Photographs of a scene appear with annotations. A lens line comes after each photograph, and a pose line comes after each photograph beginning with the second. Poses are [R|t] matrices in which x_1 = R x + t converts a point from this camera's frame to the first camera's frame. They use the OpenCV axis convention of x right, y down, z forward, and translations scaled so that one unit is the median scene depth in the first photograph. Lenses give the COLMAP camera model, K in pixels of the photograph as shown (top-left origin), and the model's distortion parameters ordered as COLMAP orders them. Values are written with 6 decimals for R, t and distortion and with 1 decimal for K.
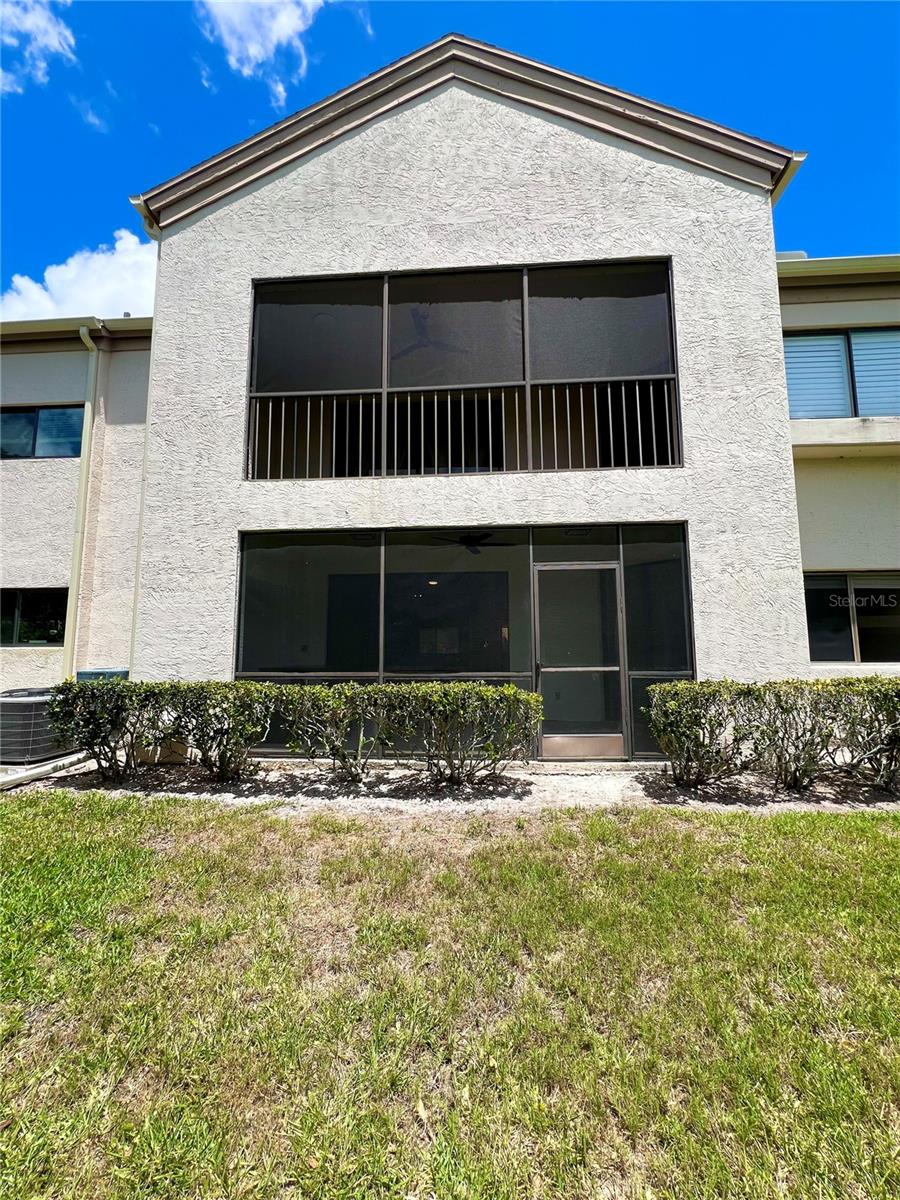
lens RADIAL K [[482.3, 0, 453.8], [0, 482.3, 602.1], [0, 0, 1]] dist [-0.000922, -0.000041]
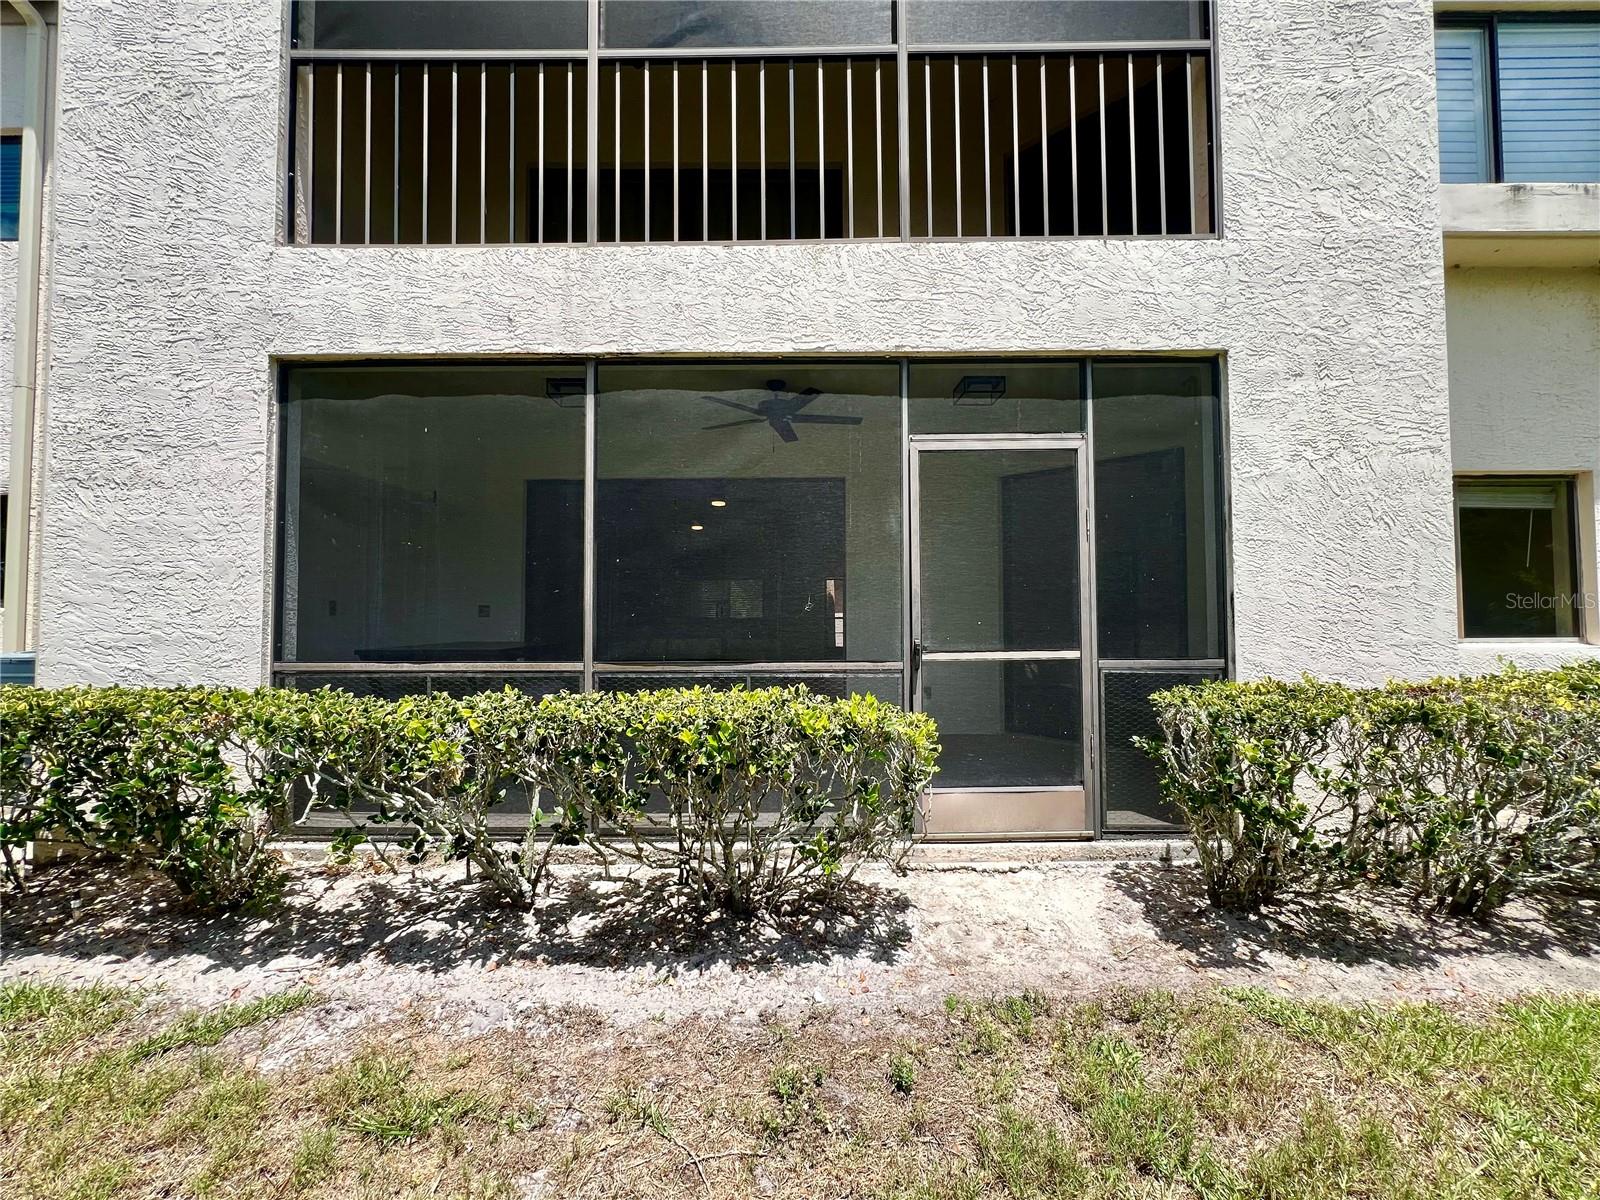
lens RADIAL K [[643.1, 0, 796.6], [0, 643.1, 599.6], [0, 0, 1]] dist [-0.000922, -0.000041]
pose [[0.998281, 0.002542, 0.058556, 0.016813], [-0.007239, 0.996758, 0.080133, 0.031215], [-0.058162, -0.080419, 0.995063, 0.361132]]
